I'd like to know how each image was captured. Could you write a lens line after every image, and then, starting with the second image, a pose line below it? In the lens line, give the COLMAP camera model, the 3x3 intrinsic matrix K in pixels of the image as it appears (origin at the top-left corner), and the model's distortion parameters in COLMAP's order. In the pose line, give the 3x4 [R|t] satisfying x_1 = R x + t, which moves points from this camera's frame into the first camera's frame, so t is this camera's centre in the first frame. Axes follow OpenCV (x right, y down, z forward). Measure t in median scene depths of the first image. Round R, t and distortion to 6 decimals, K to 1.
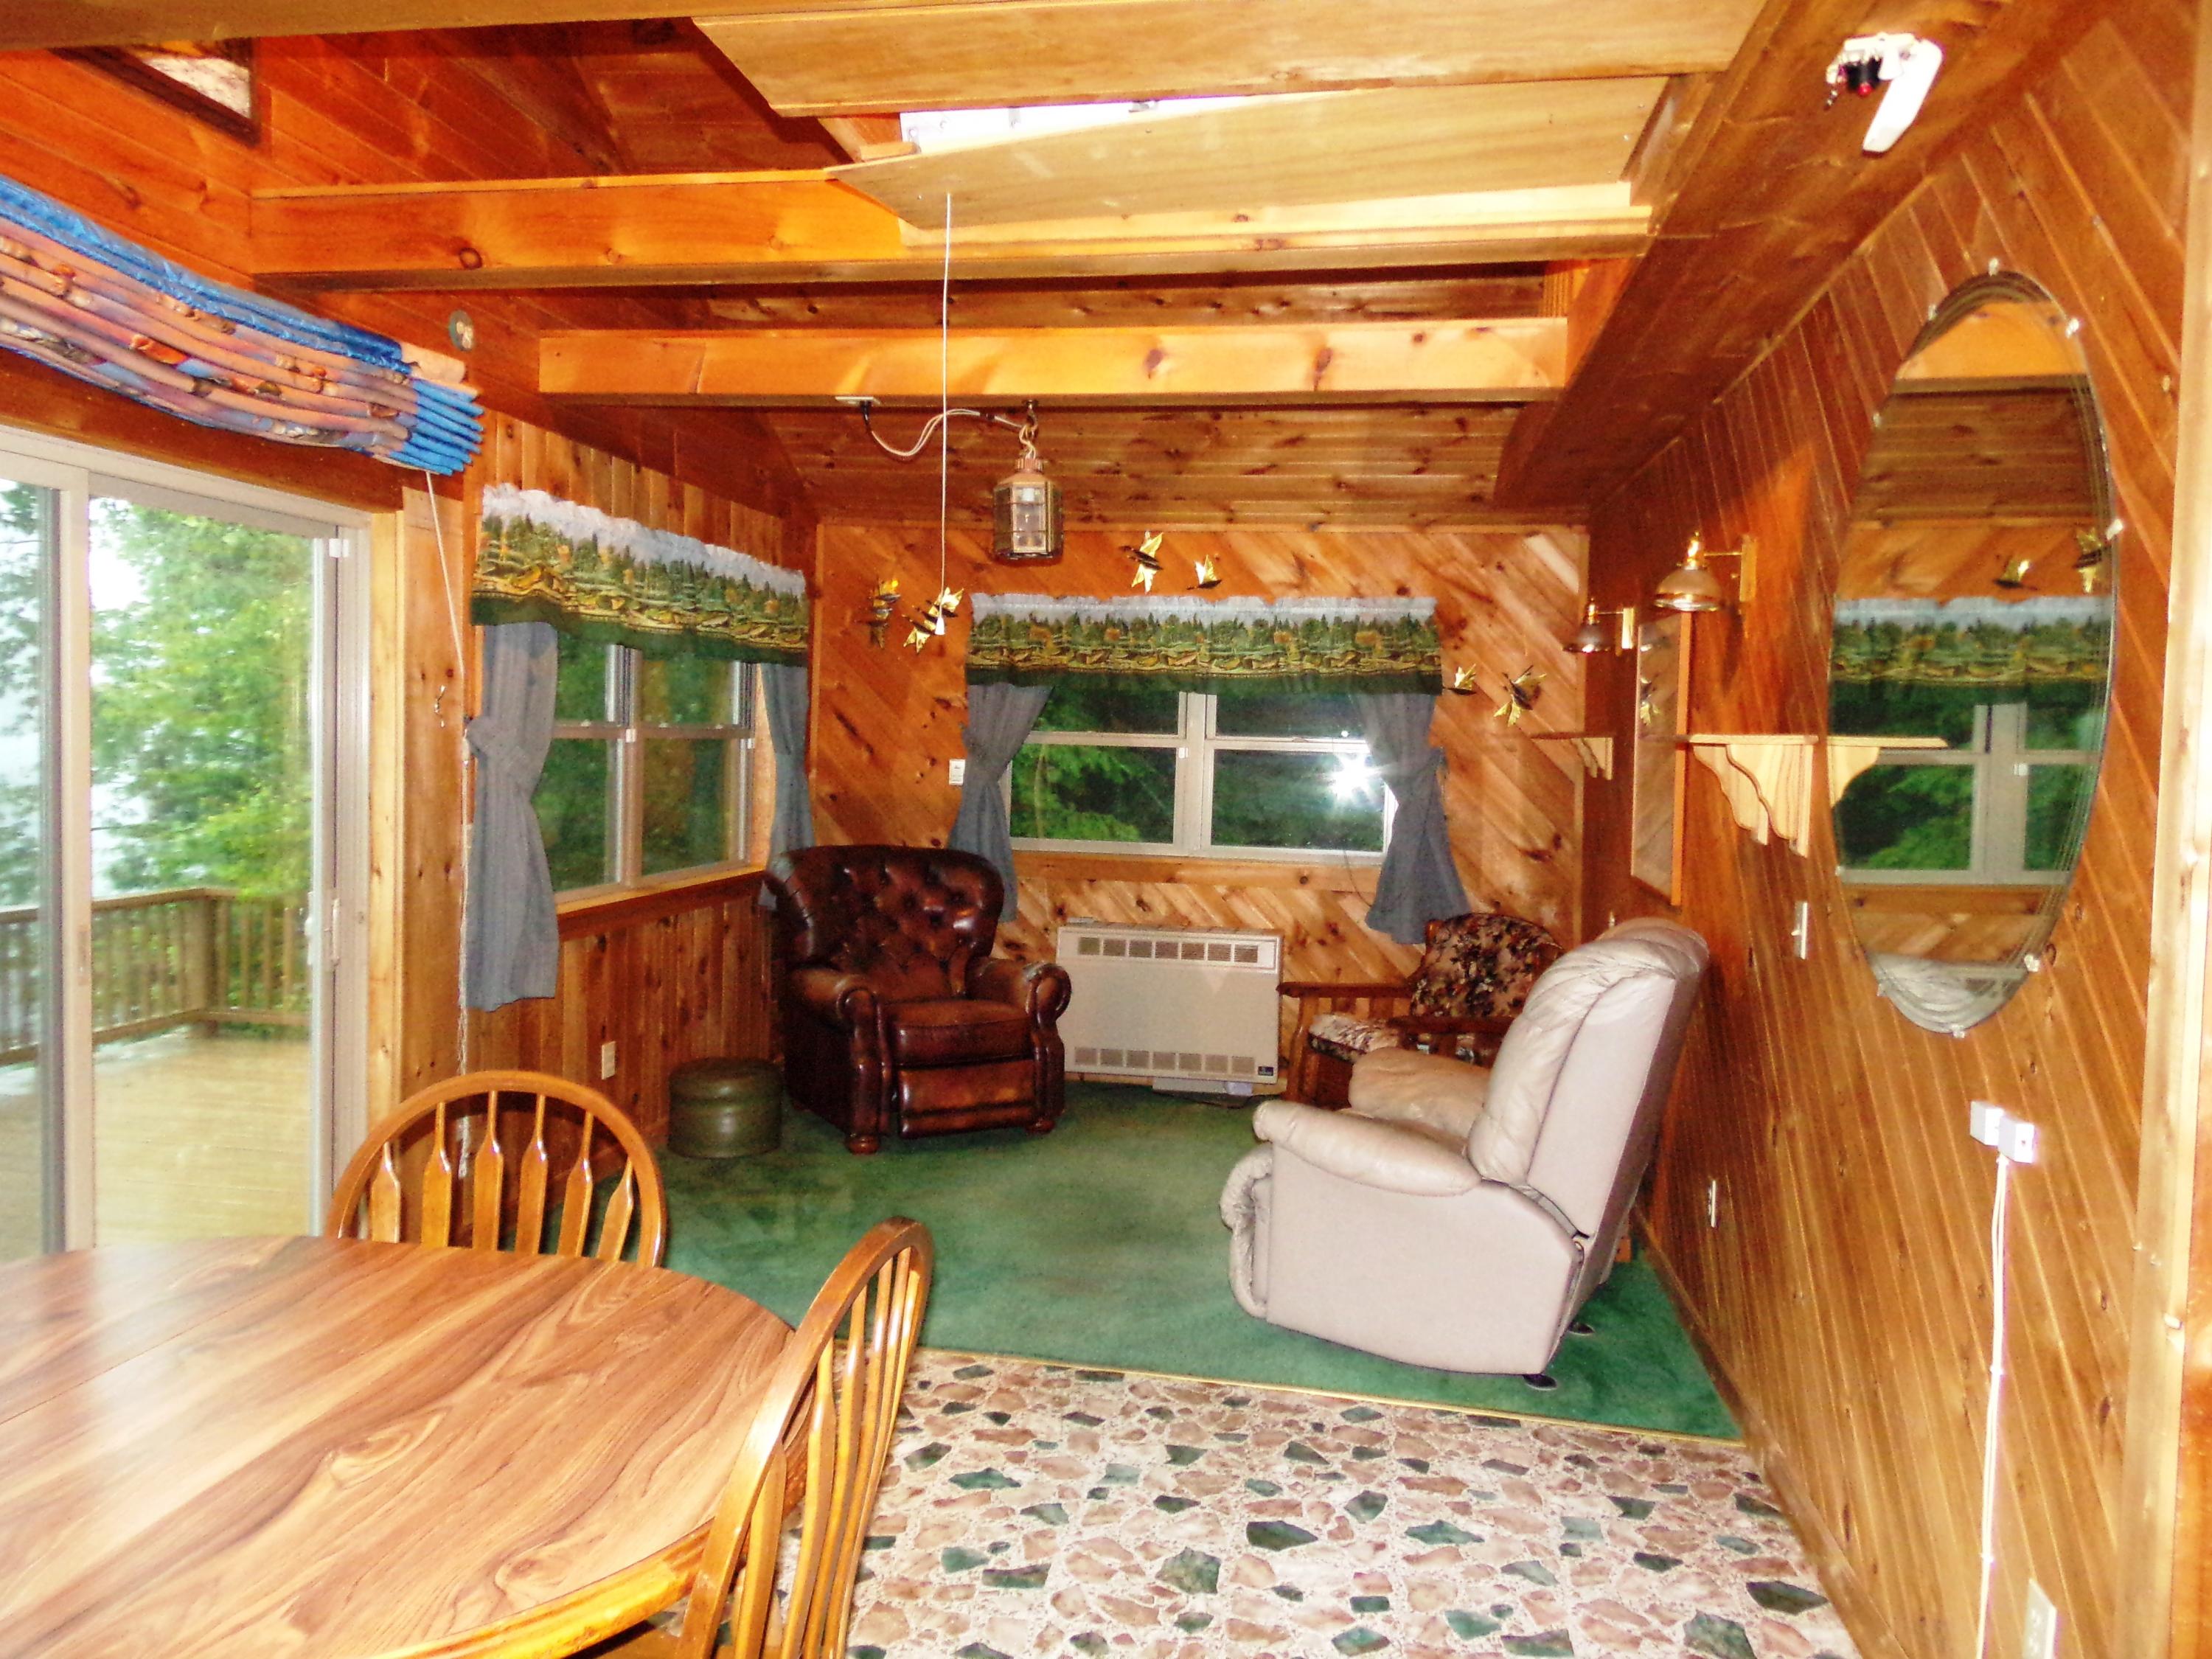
lens RADIAL K [[1586.9, 0, 1090.6], [0, 1586.9, 819.2], [0, 0, 1]] dist [0.075819, -0.073554]
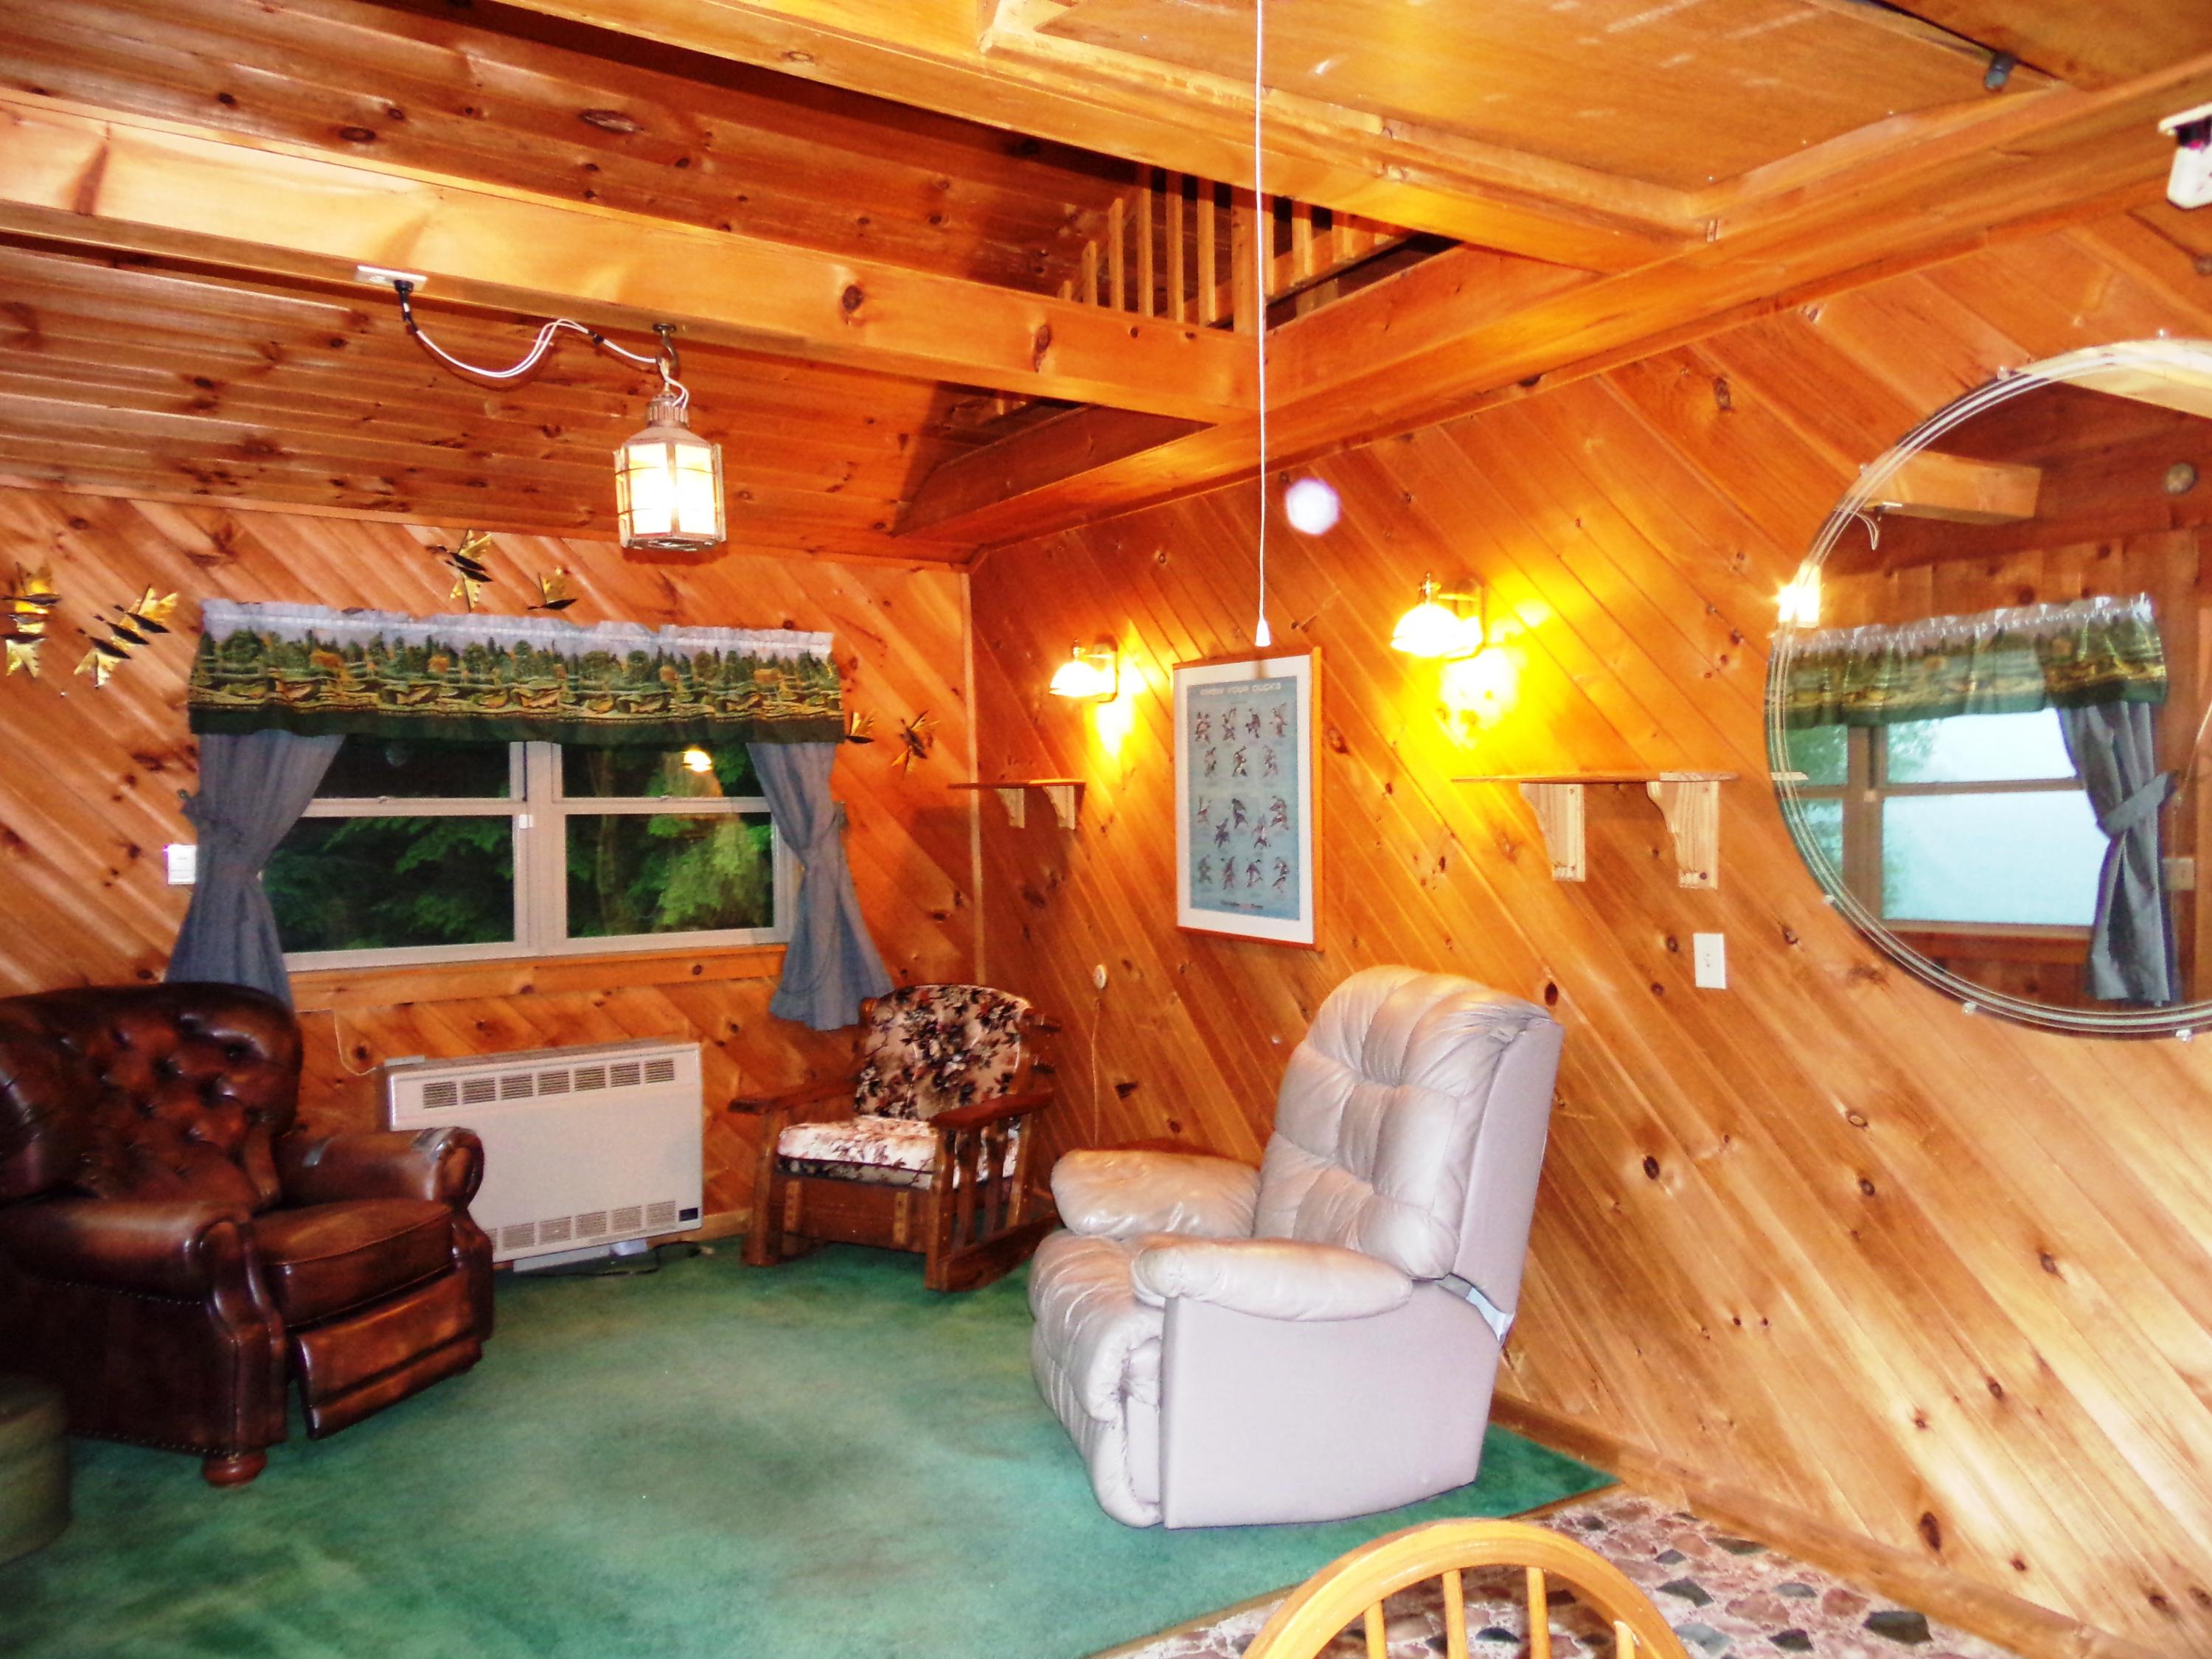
lens RADIAL K [[1586.9, 0, 1108.6], [0, 1586.9, 805.8], [0, 0, 1]] dist [0.075819, -0.073554]
pose [[0.739114, -0.035374, 0.672651, -0.267562], [0.064229, 0.997771, -0.018103, -0.018100], [-0.670511, 0.056584, 0.739739, 0.252781]]
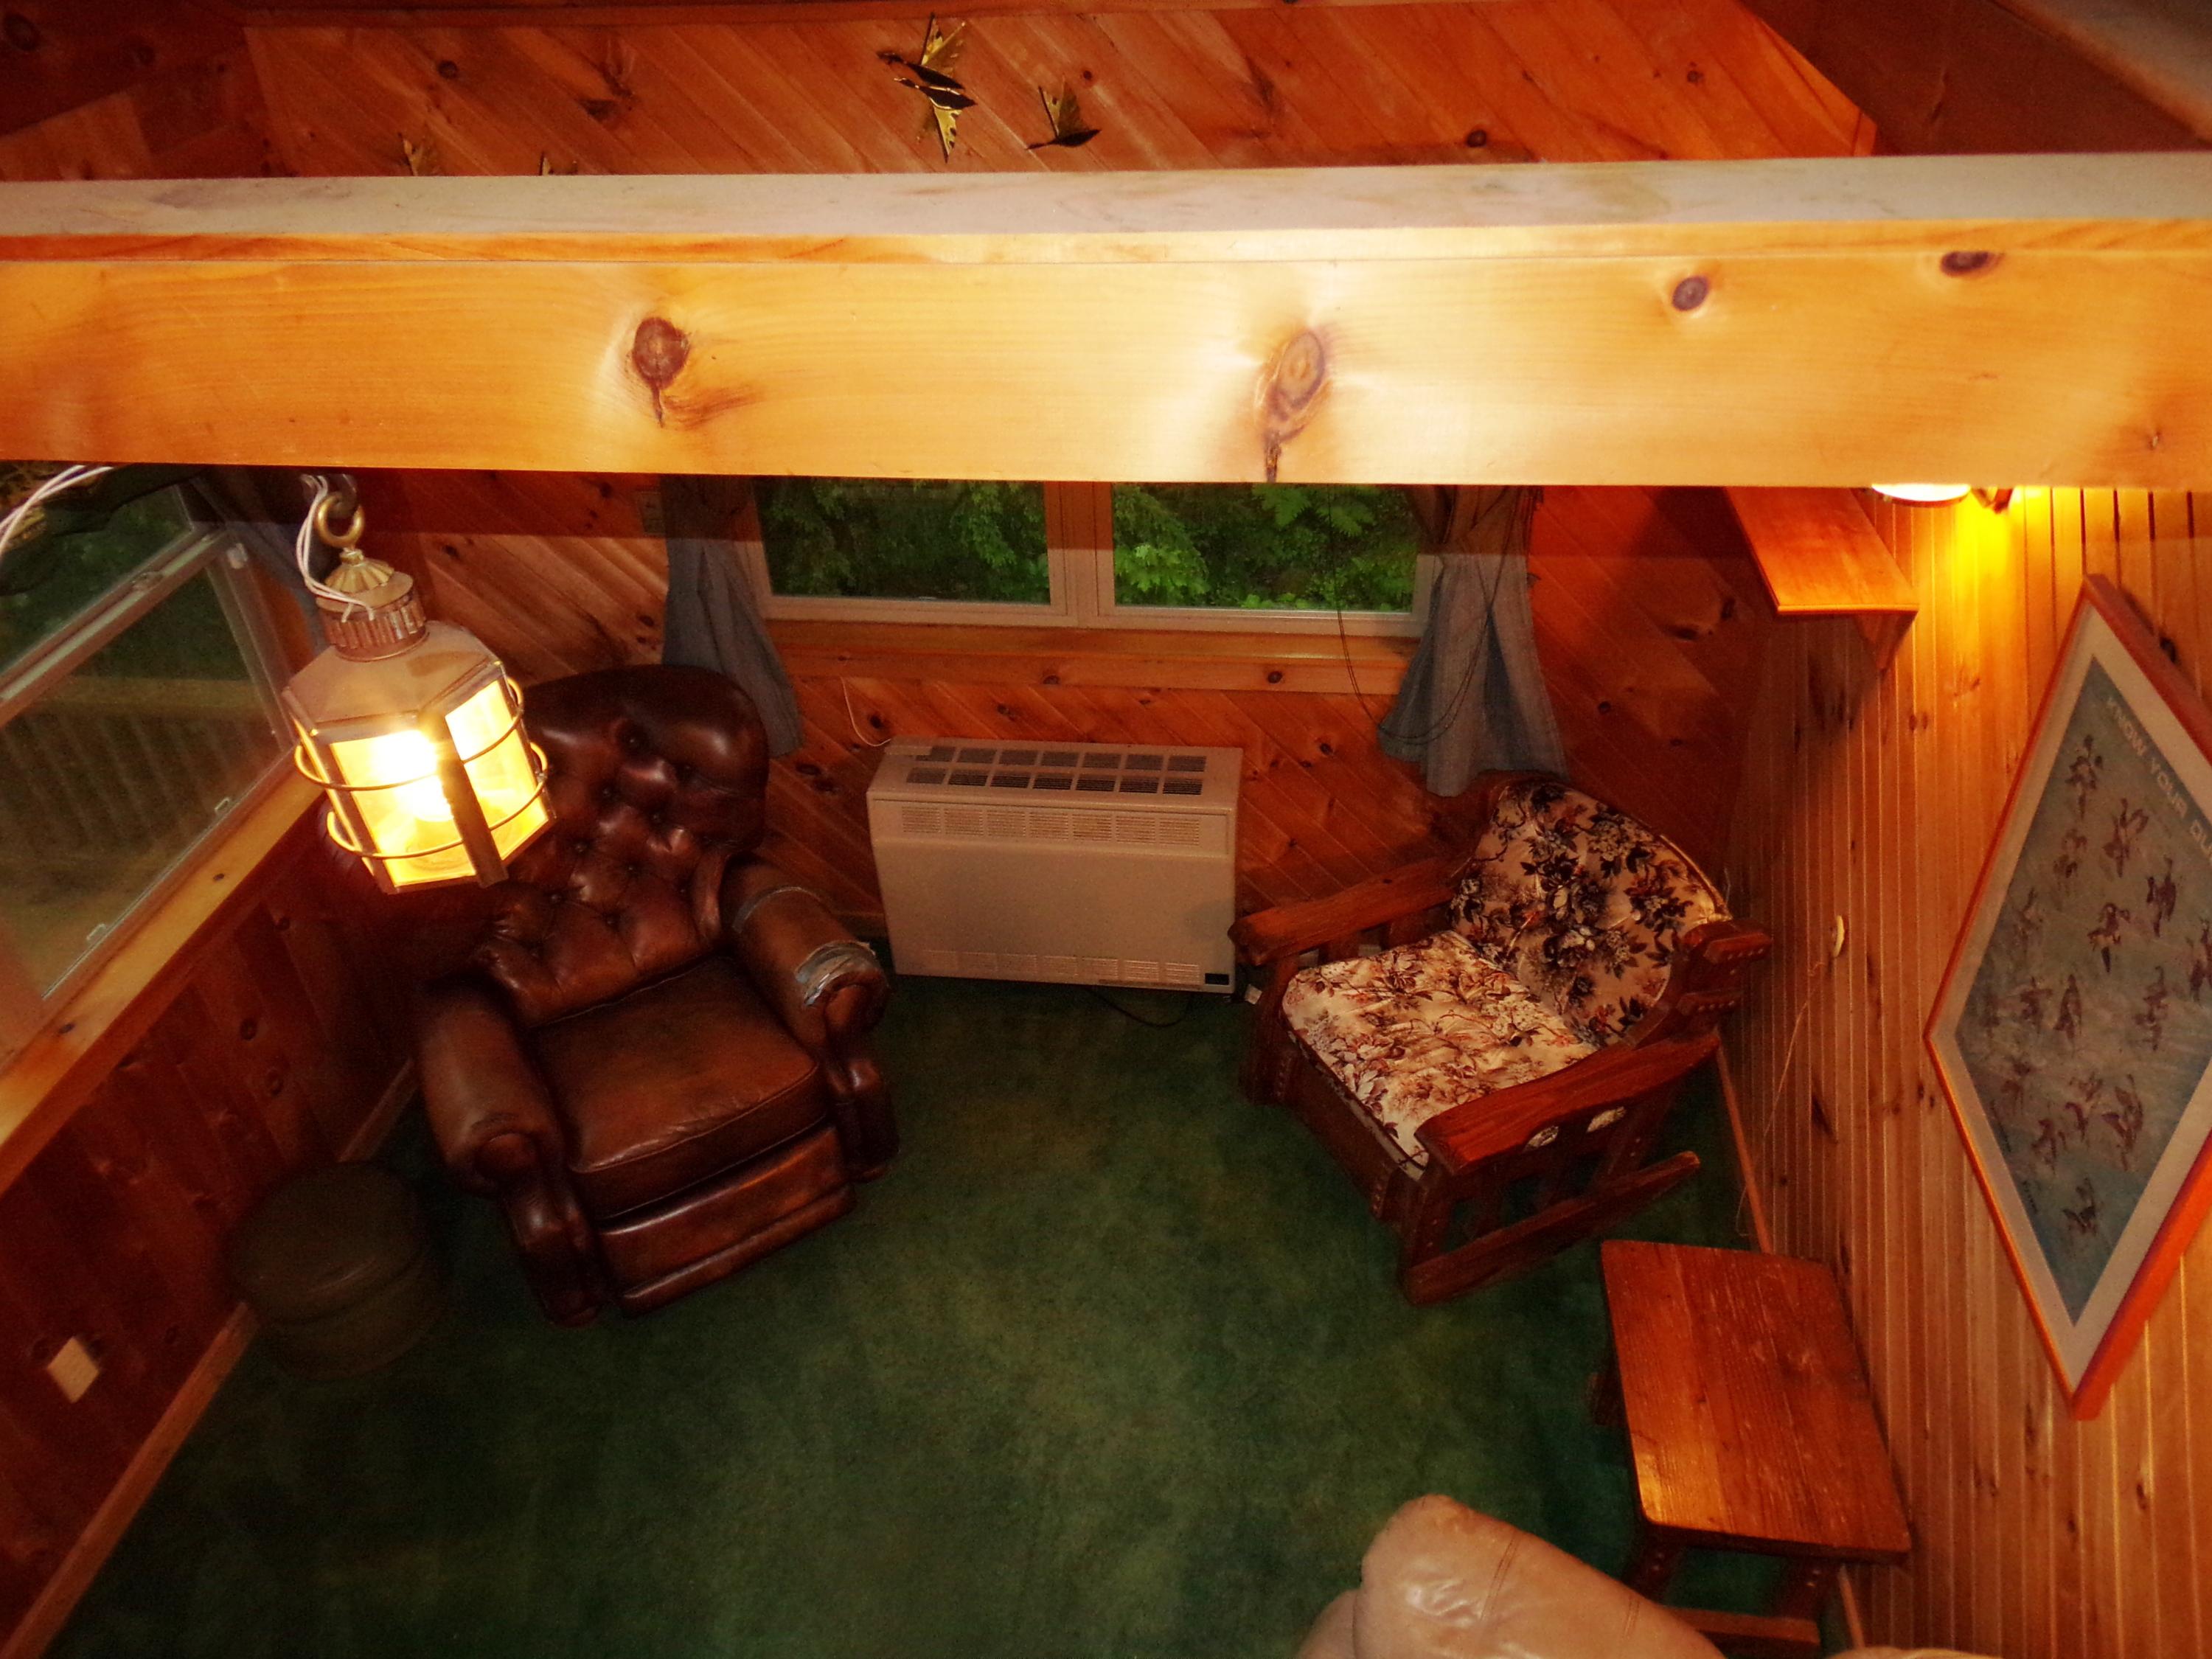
lens RADIAL K [[1586.9, 0, 1066.5], [0, 1586.9, 840.6], [0, 0, 1]] dist [0.075819, -0.073554]
pose [[0.996461, -0.078281, -0.030633, 0.073834], [0.081987, 0.824599, 0.559746, -0.253895], [-0.018558, -0.560276, 0.828098, 0.499194]]
